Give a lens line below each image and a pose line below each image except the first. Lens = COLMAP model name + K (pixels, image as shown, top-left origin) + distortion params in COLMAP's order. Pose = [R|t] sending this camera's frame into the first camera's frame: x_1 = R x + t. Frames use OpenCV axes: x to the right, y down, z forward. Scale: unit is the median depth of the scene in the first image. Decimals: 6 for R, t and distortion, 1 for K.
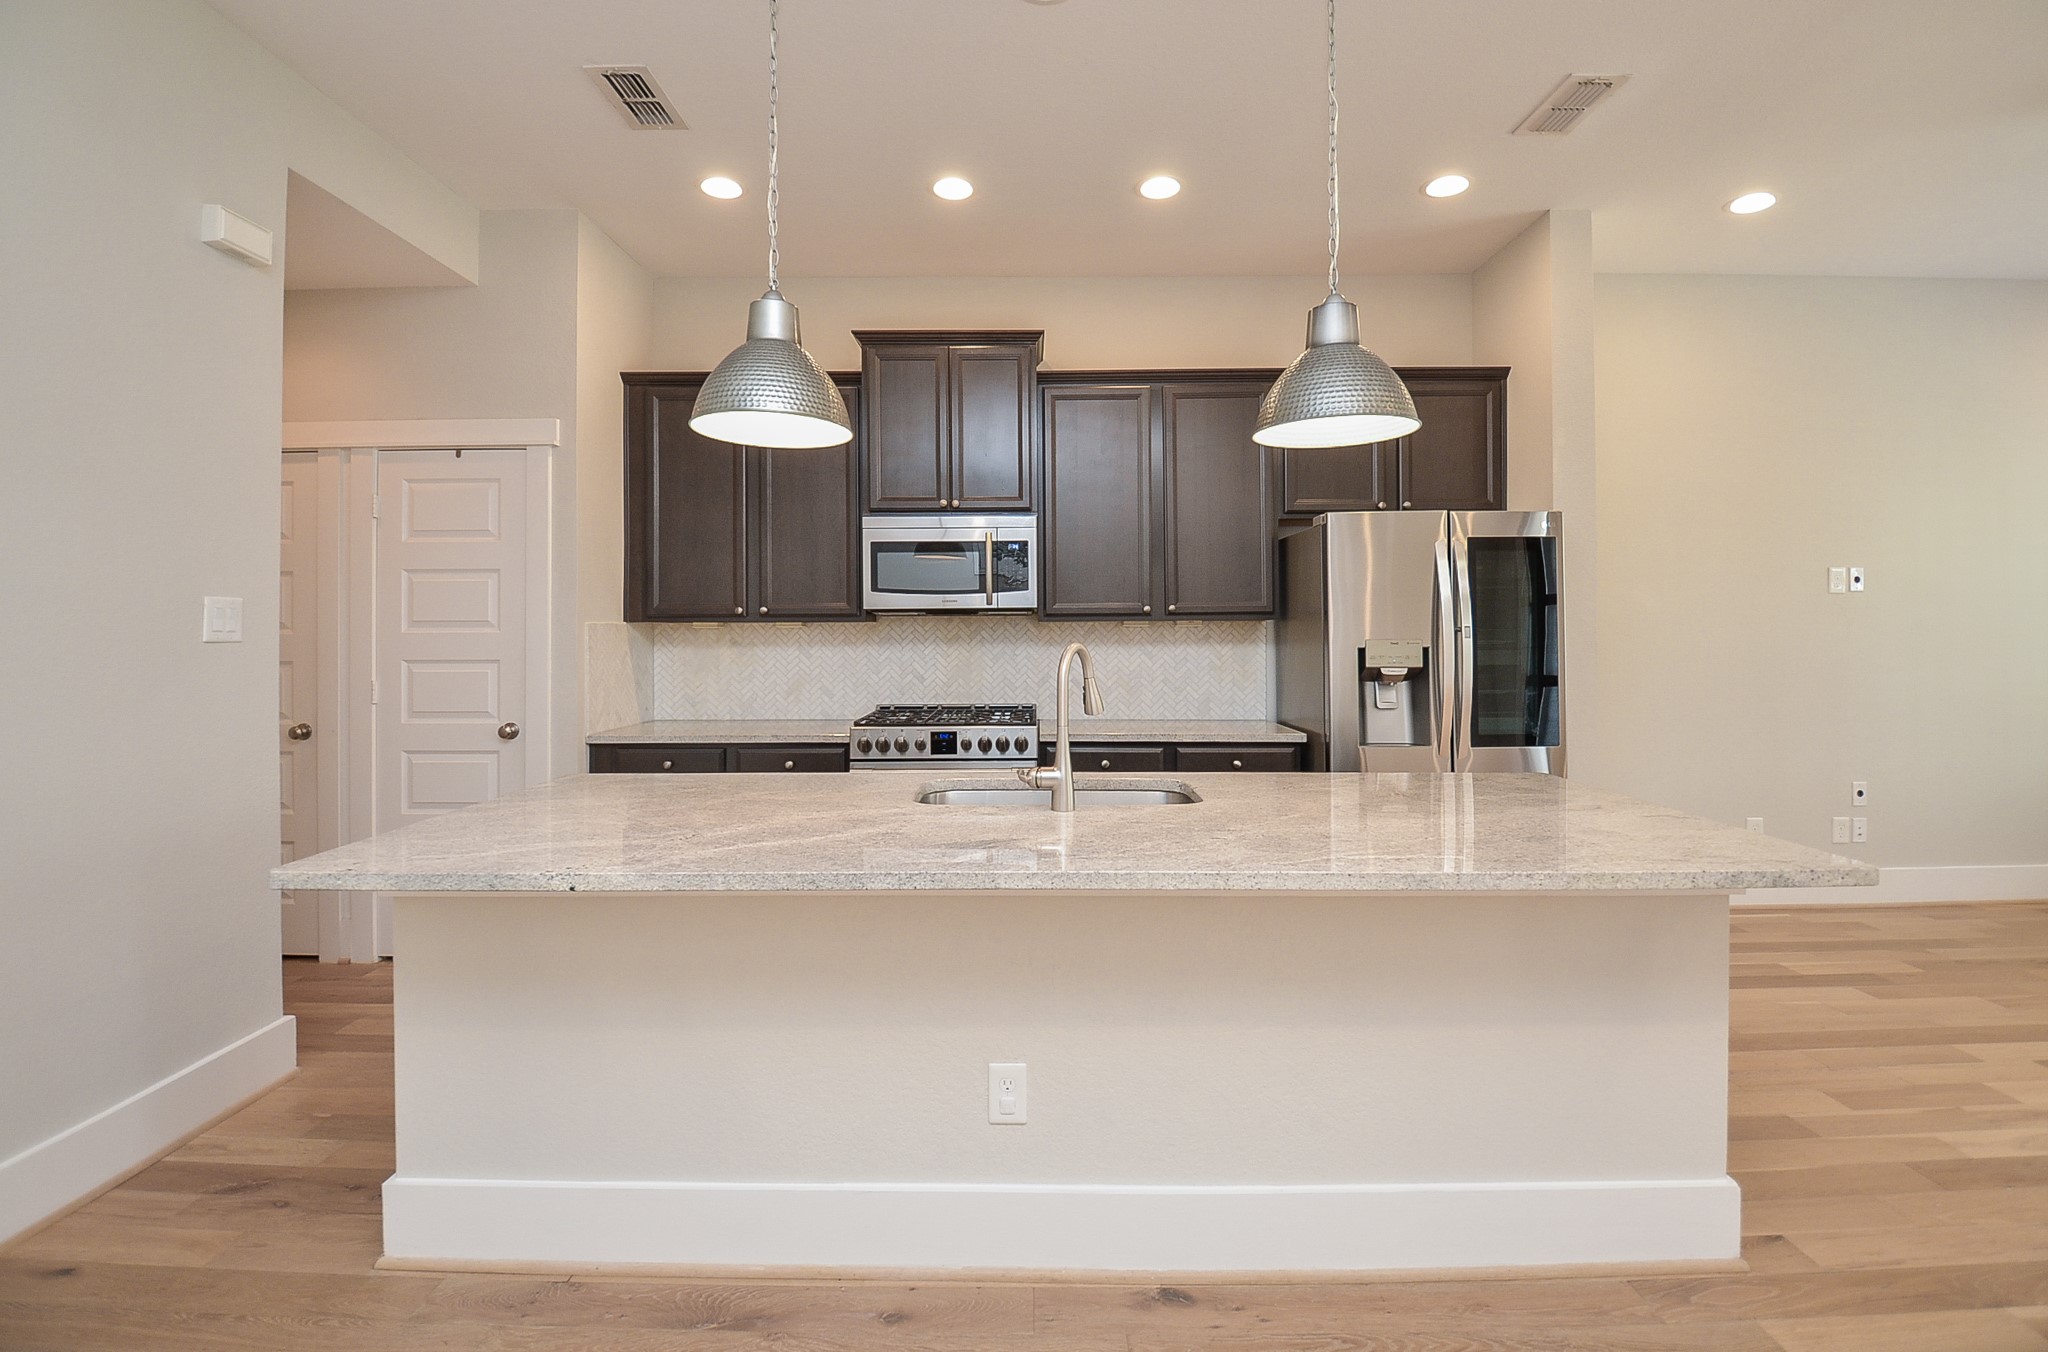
lens RADIAL K [[930.9, 0, 1017.1], [0, 930.9, 618.5], [0, 0, 1]] dist [-0.000227, -0.014609]
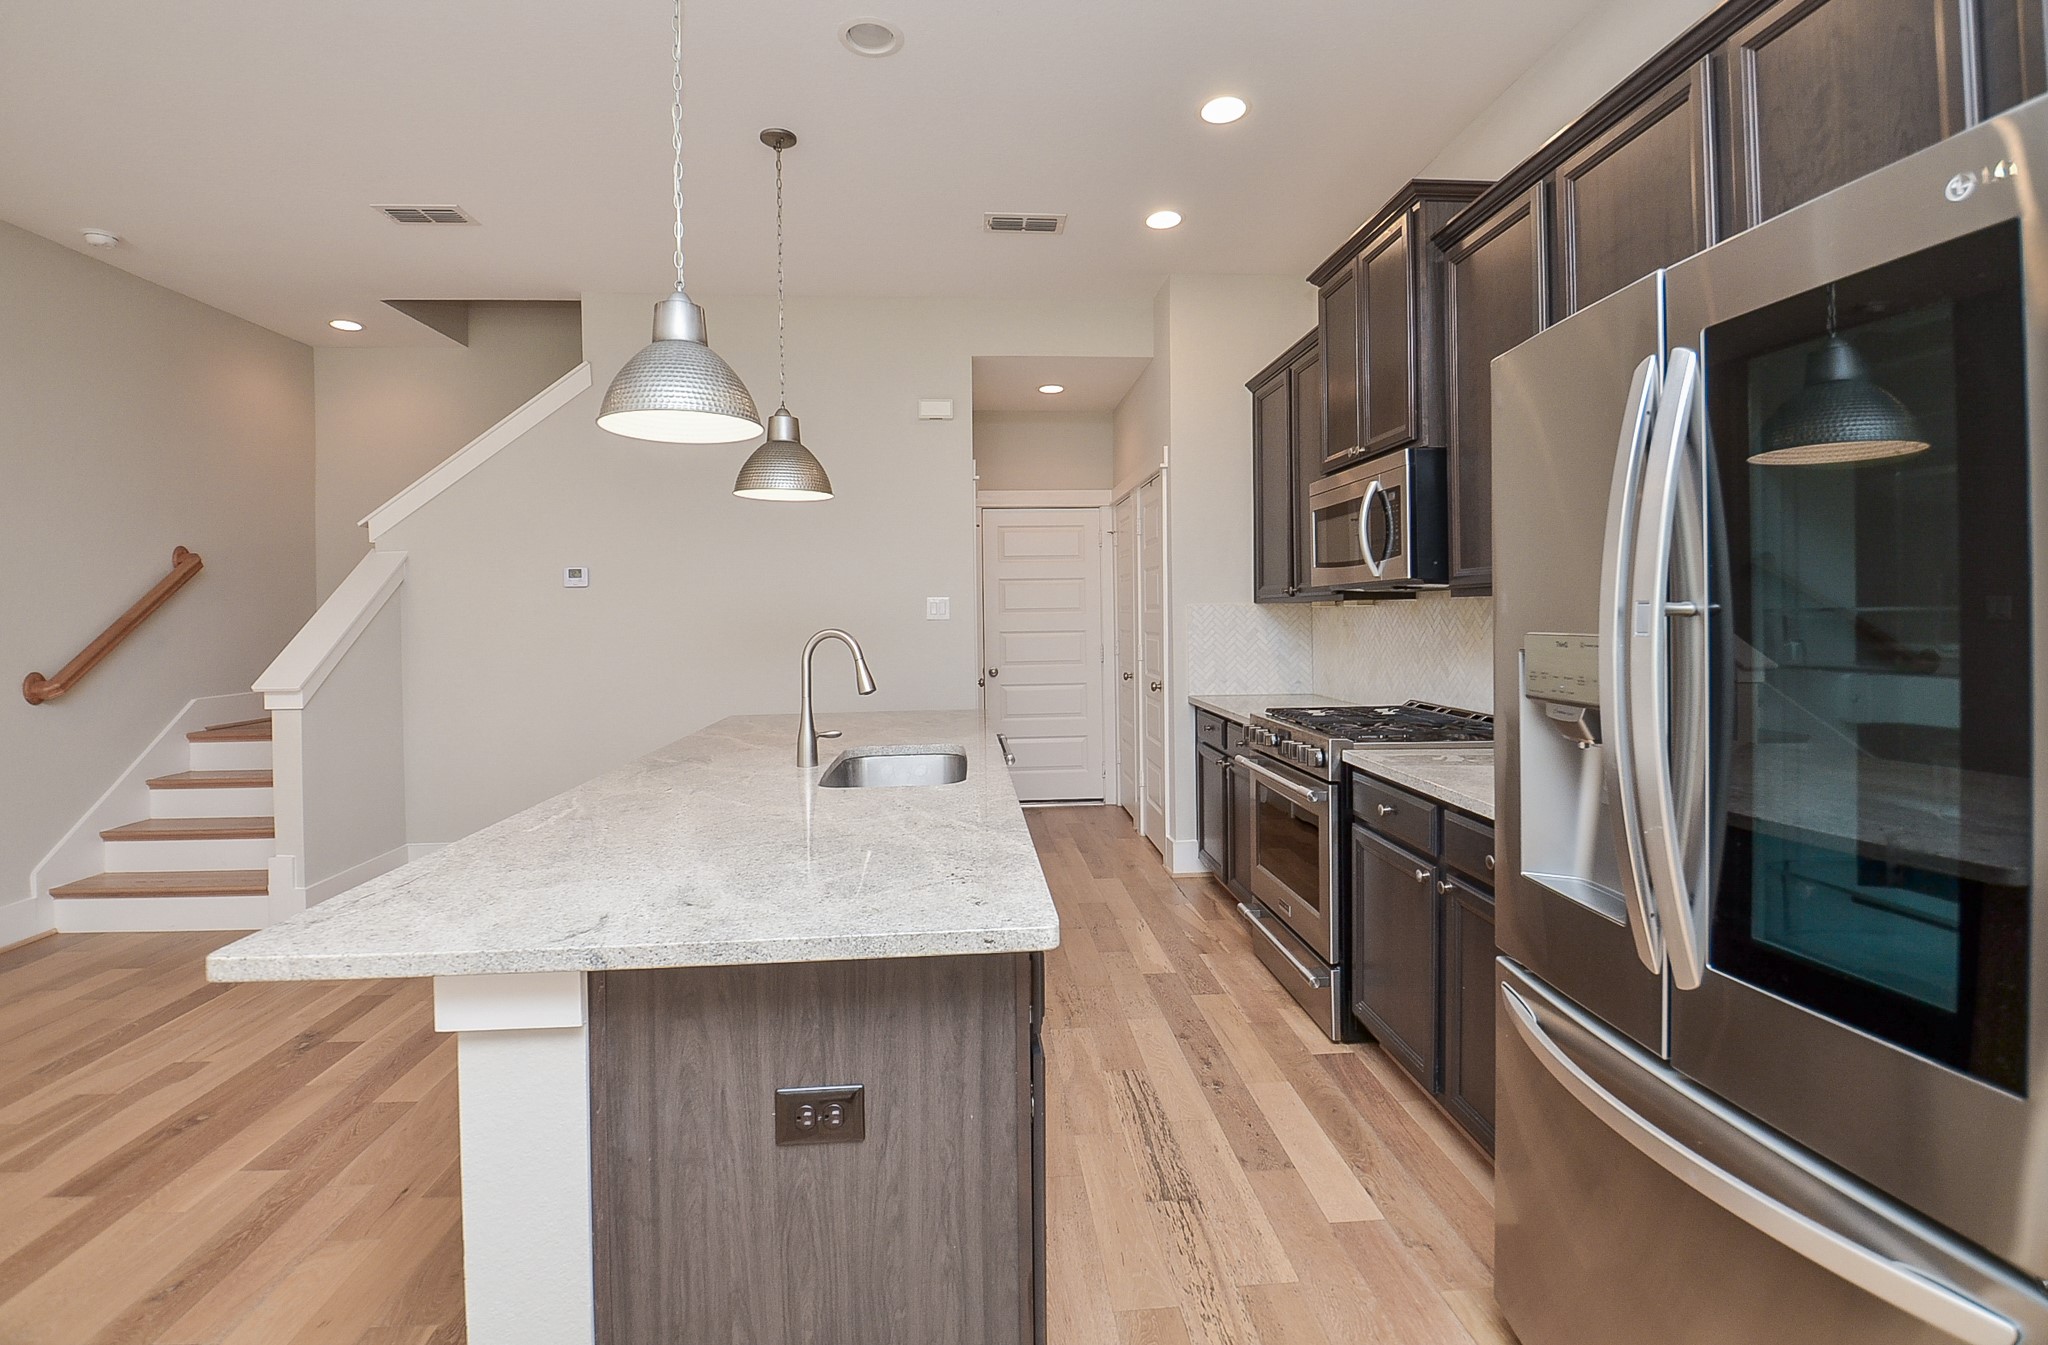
lens RADIAL K [[930.9, 0, 1017.1], [0, 930.9, 615.0], [0, 0, 1]] dist [-0.000227, -0.014609]
pose [[0.066552, 0.003087, -0.997778, 0.704160], [0.025901, 0.999653, 0.004820, 0.004293], [0.997447, -0.026164, 0.066449, 0.657214]]
